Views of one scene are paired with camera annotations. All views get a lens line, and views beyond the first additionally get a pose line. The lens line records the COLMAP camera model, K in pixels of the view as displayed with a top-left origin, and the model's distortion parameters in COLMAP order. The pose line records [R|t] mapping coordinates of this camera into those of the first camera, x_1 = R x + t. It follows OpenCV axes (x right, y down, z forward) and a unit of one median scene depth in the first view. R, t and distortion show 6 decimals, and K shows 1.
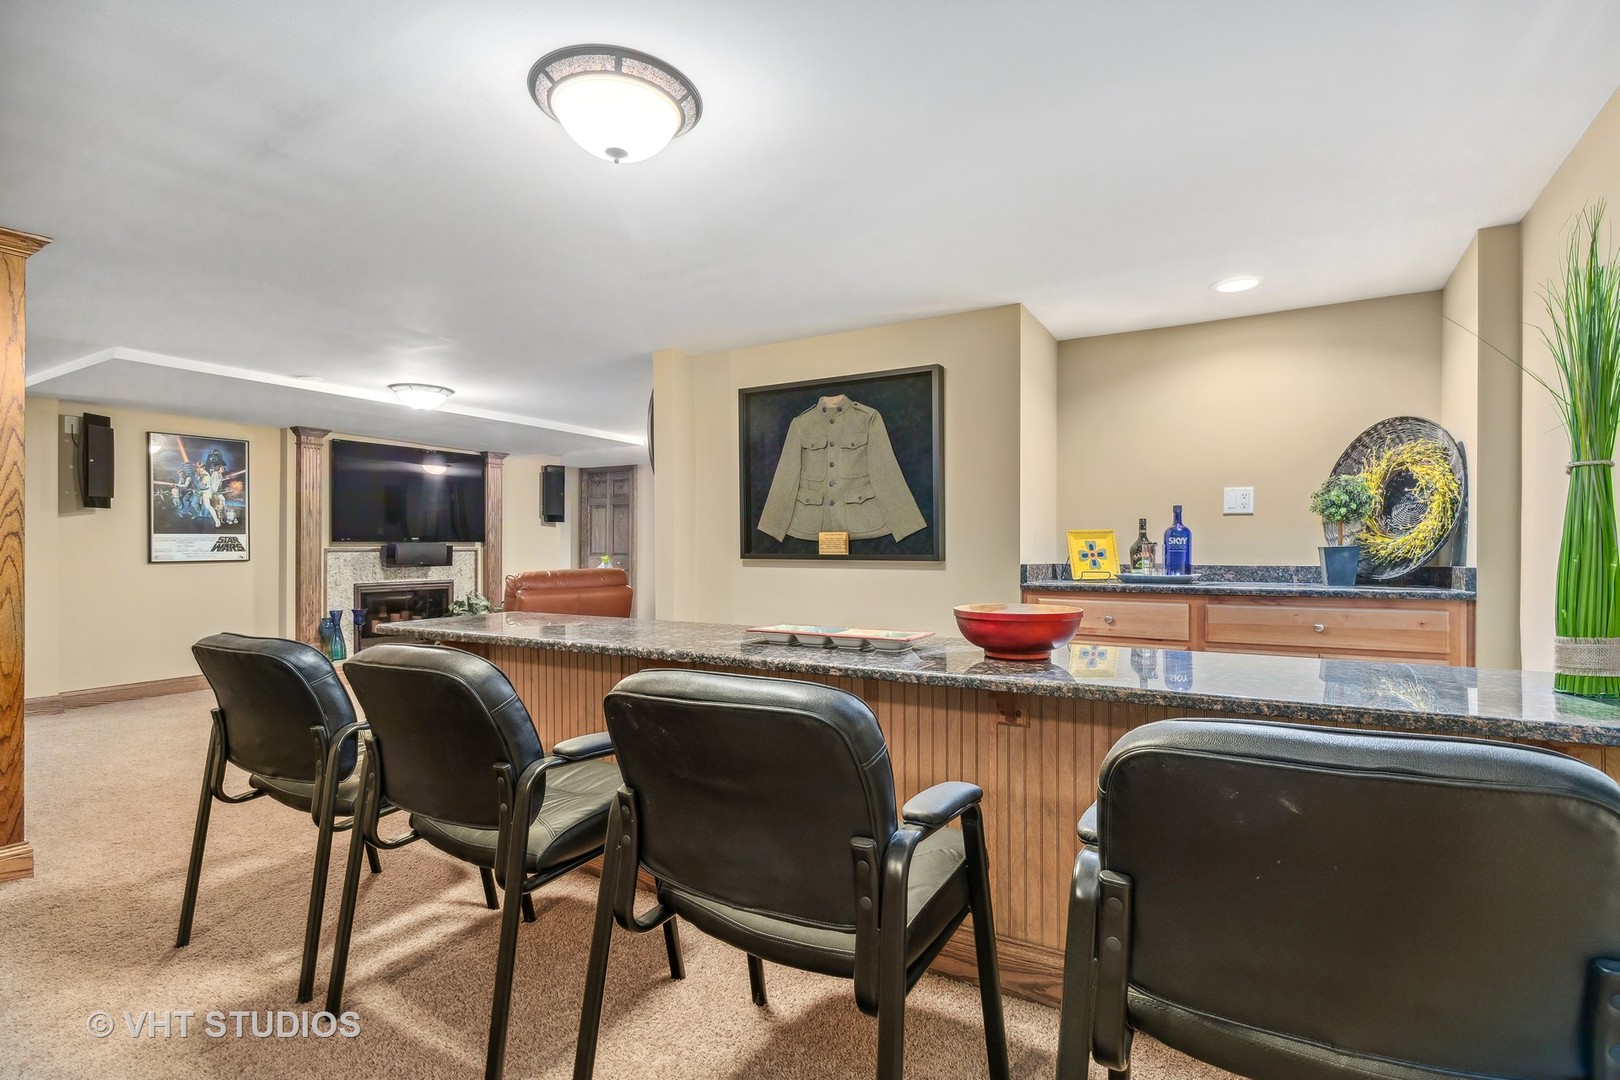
lens RADIAL K [[789.0, 0, 810.0], [0, 789.0, 540.0], [0, 0, 1]] dist [0.003715, 0.000346]
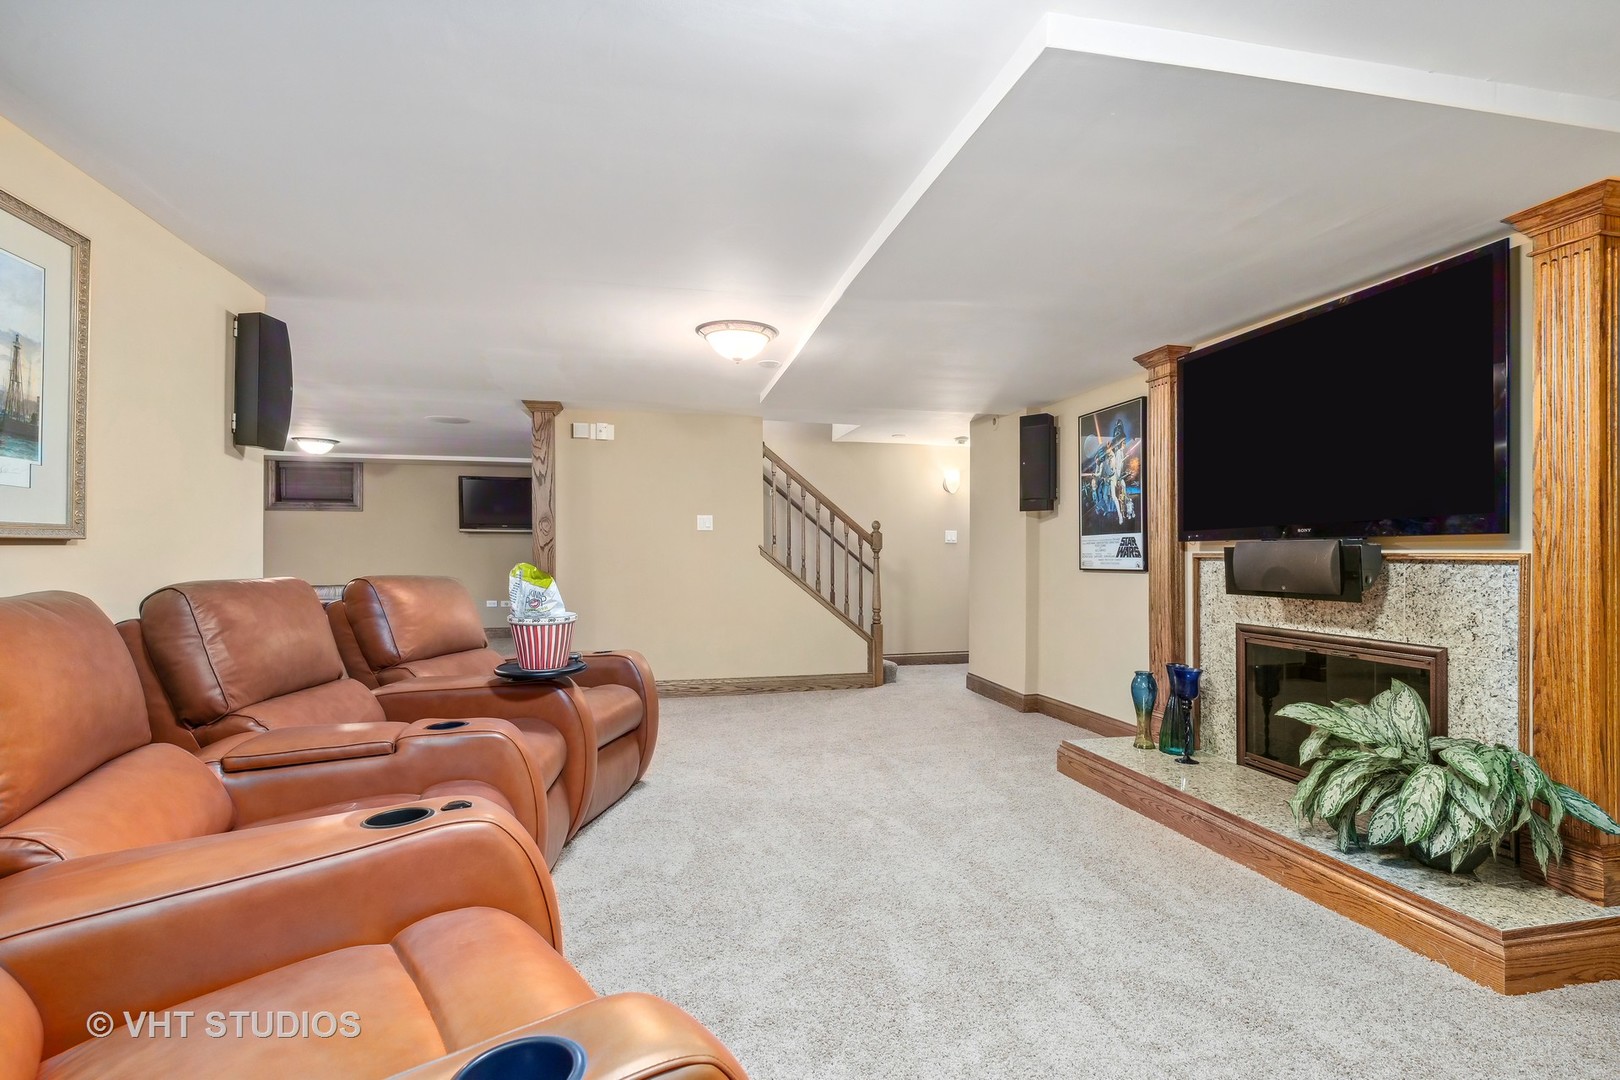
lens RADIAL K [[789.0, 0, 810.0], [0, 789.0, 540.0], [0, 0, 1]] dist [0.003715, 0.000346]
pose [[-0.727056, -0.012342, -0.686467, -0.060990], [0.004116, 0.999742, -0.022333, 0.029133], [0.686566, -0.019063, -0.726818, 2.807247]]
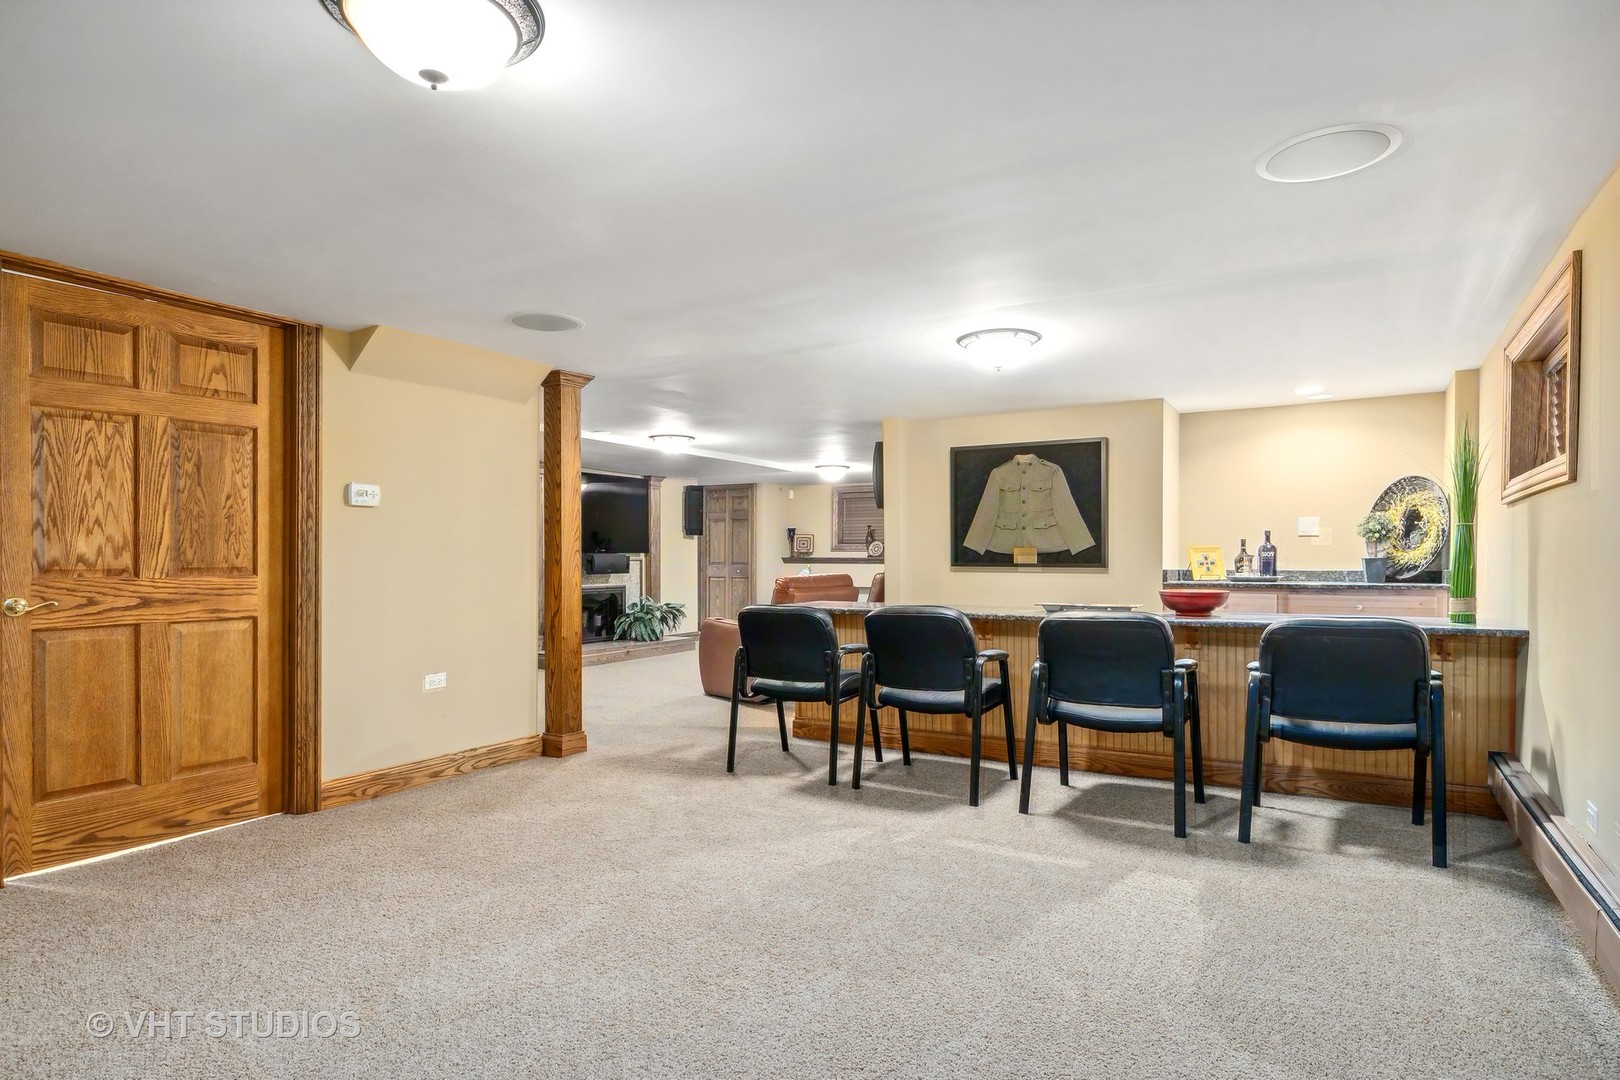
lens RADIAL K [[834.7, 0, 805.8], [0, 834.7, 559.2], [0, 0, 1]] dist [0.000745, 0.000153]
pose [[0.999121, -0.000752, -0.041920, -0.346500], [0.001298, 0.999914, 0.013020, -0.010981], [0.041906, -0.013063, 0.999036, -0.625926]]
